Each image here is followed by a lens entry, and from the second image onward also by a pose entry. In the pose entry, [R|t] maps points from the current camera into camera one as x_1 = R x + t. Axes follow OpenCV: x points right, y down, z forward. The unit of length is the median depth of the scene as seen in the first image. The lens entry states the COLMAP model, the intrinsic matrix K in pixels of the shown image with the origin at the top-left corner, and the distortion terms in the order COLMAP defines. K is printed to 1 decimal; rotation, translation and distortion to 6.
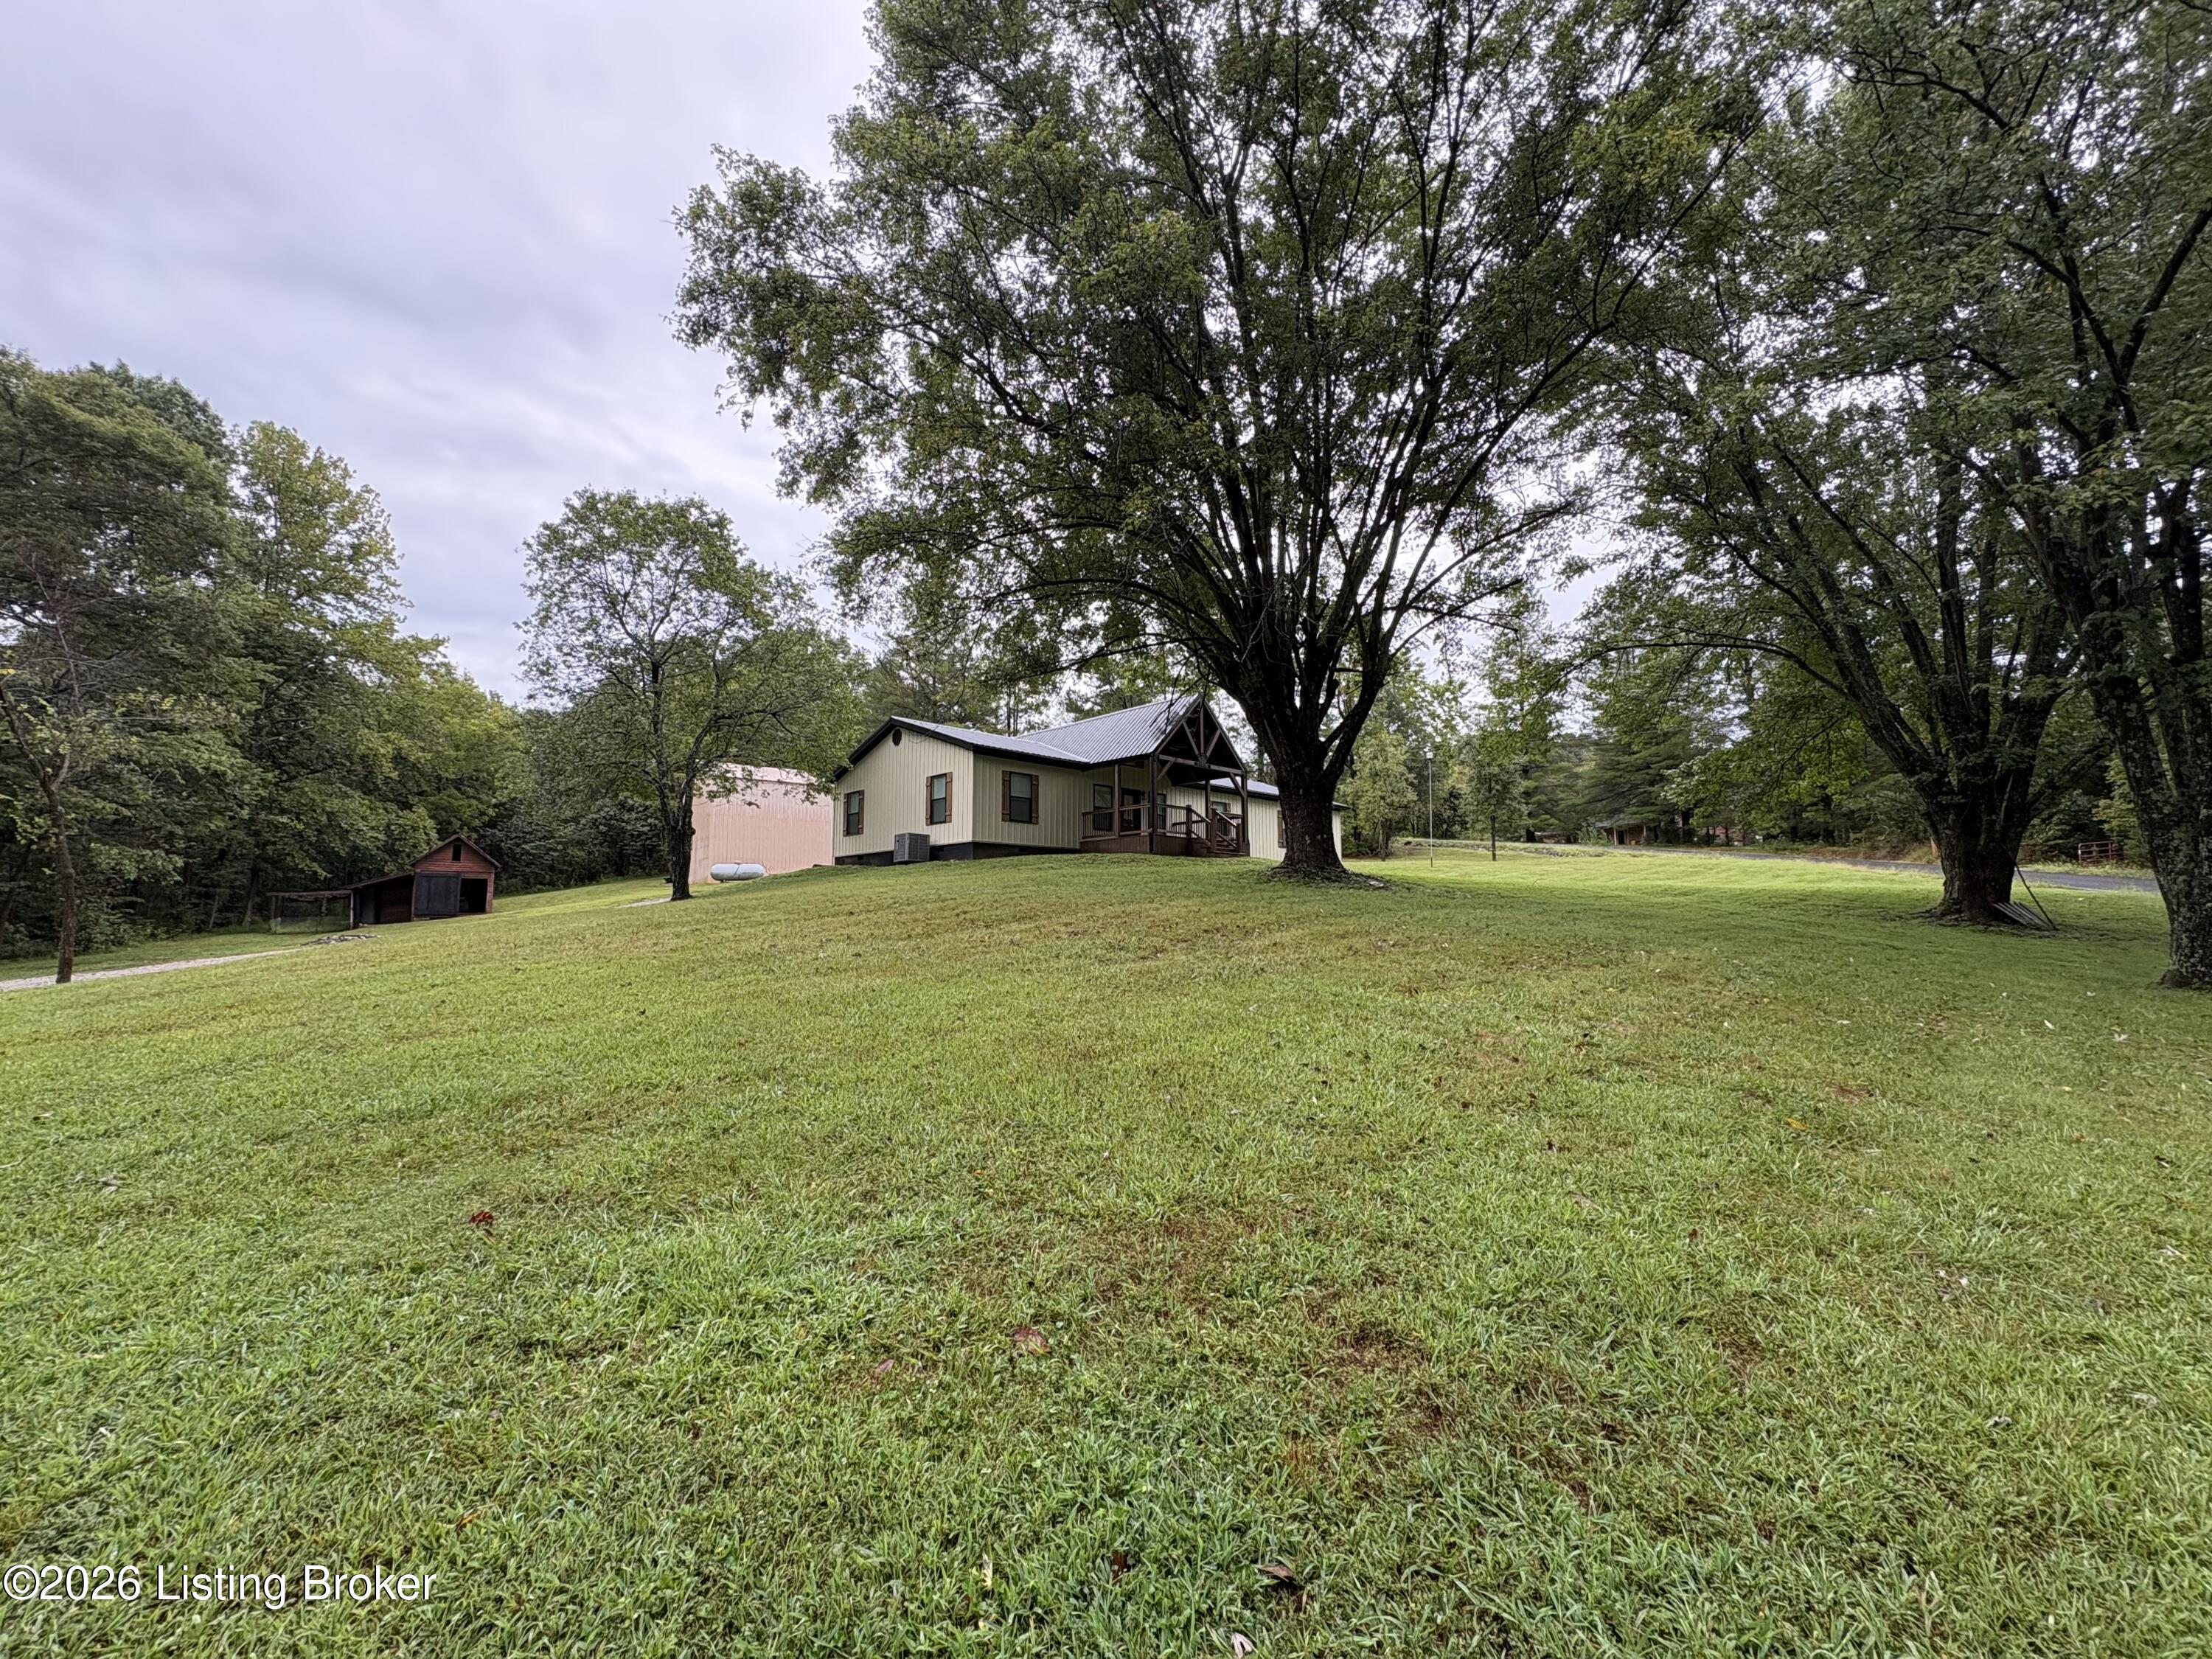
lens RADIAL K [[883.7, 0, 1101.8], [0, 883.7, 818.1], [0, 0, 1]] dist [0.000105, 0.001254]
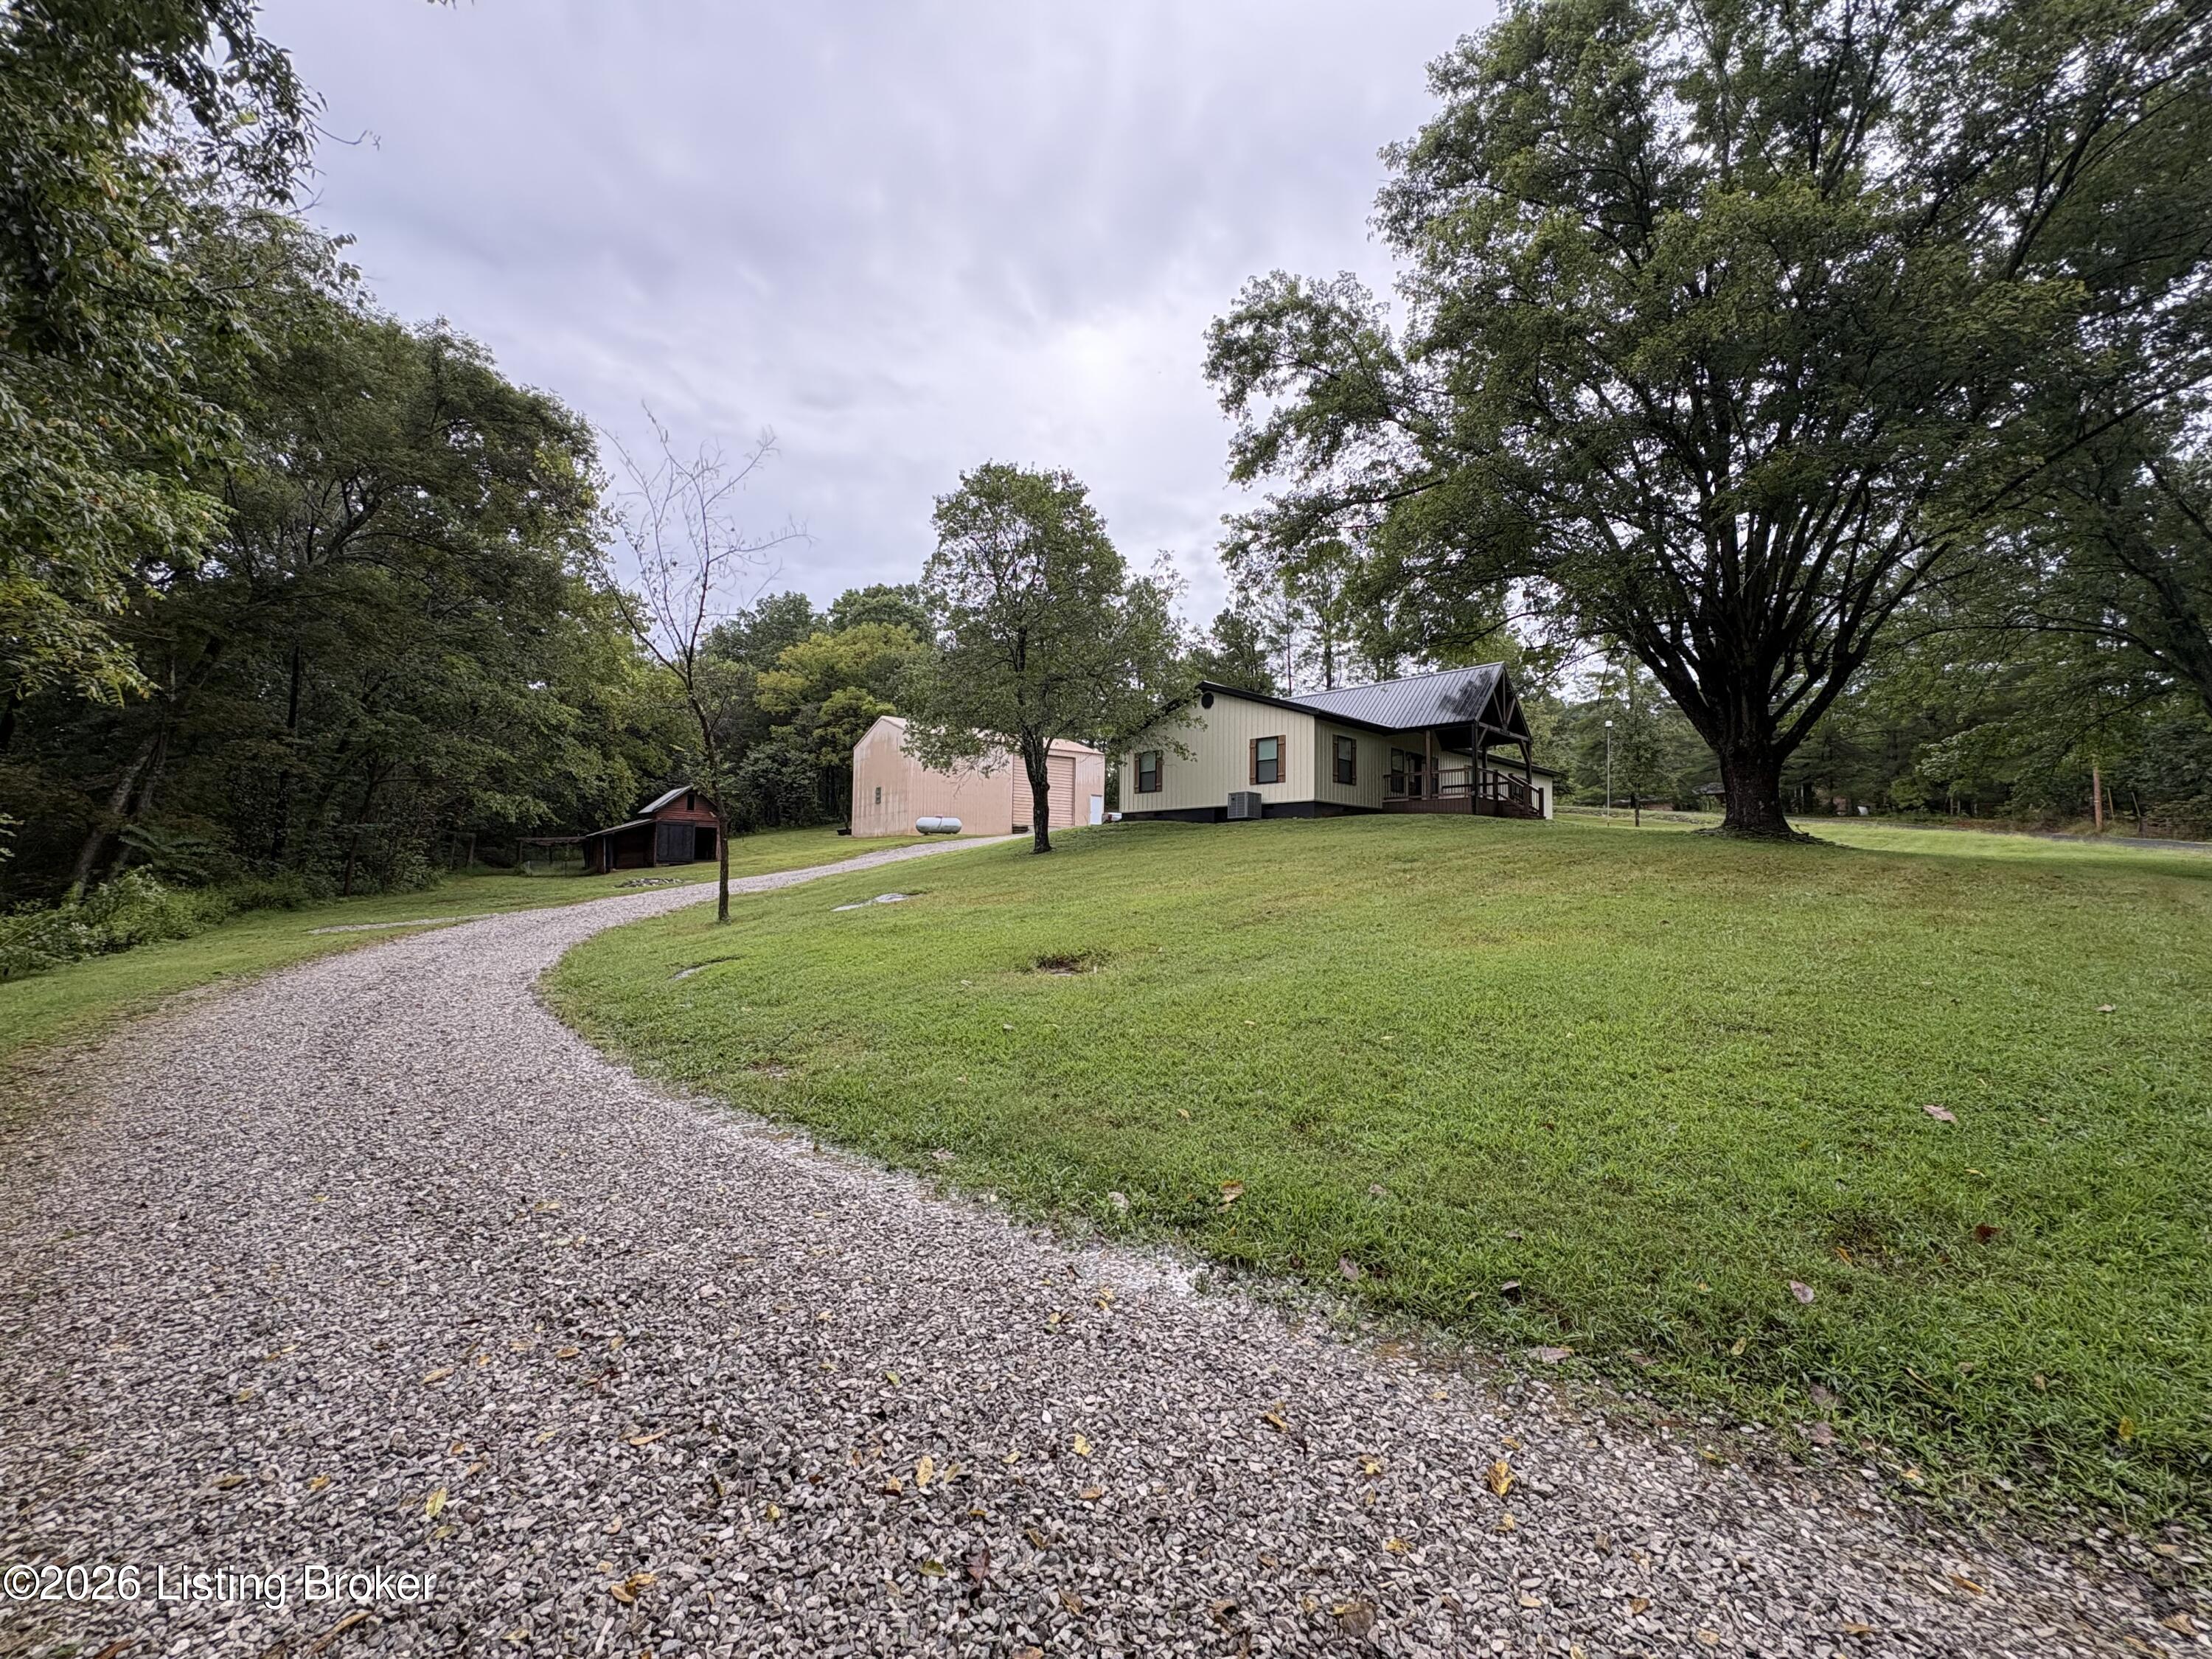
lens RADIAL K [[883.7, 0, 1098.8], [0, 883.7, 831.8], [0, 0, 1]] dist [0.000105, 0.001254]
pose [[0.999836, 0.016819, -0.006772, -0.377890], [-0.016375, 0.998003, 0.061012, 0.002830], [0.007784, -0.060891, 0.998114, -0.073261]]
